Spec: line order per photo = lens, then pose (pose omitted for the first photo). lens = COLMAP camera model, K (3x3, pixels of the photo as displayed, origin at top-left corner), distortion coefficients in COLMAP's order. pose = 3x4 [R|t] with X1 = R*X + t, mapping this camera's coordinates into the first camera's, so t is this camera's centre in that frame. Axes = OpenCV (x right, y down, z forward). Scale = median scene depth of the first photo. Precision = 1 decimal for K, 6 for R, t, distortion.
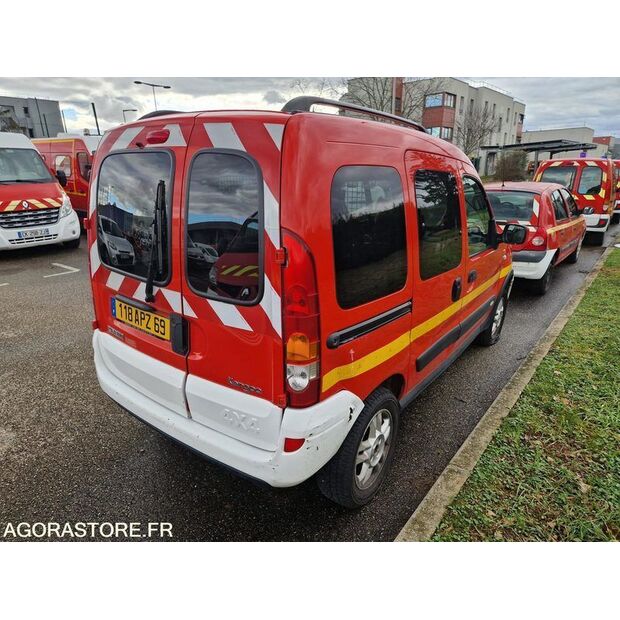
lens RADIAL K [[415.0, 0, 310.0], [0, 415.0, 310.0], [0, 0, 1]] dist [0.056094, -0.038291]
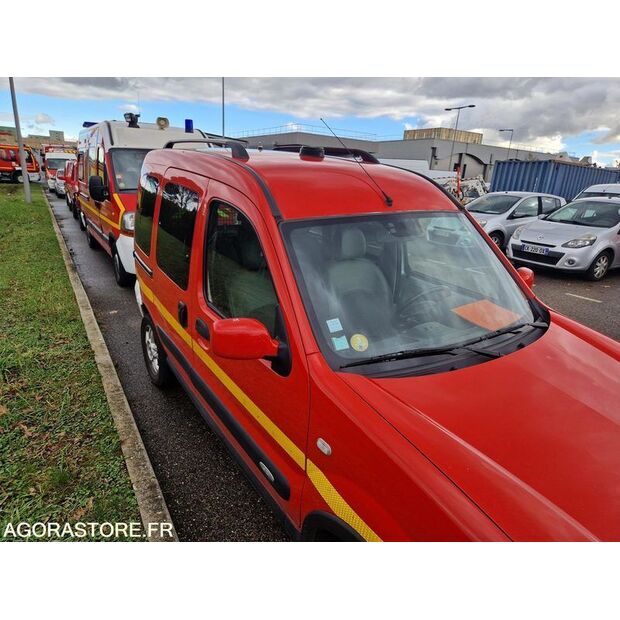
lens RADIAL K [[408.4, 0, 312.6], [0, 408.4, 315.4], [0, 0, 1]] dist [0.066465, -0.050149]
pose [[-0.331303, 0.298701, -0.894995, 0.349653], [-0.342777, 0.845651, 0.409119, -0.167779], [0.879058, 0.442326, -0.177779, 0.465100]]
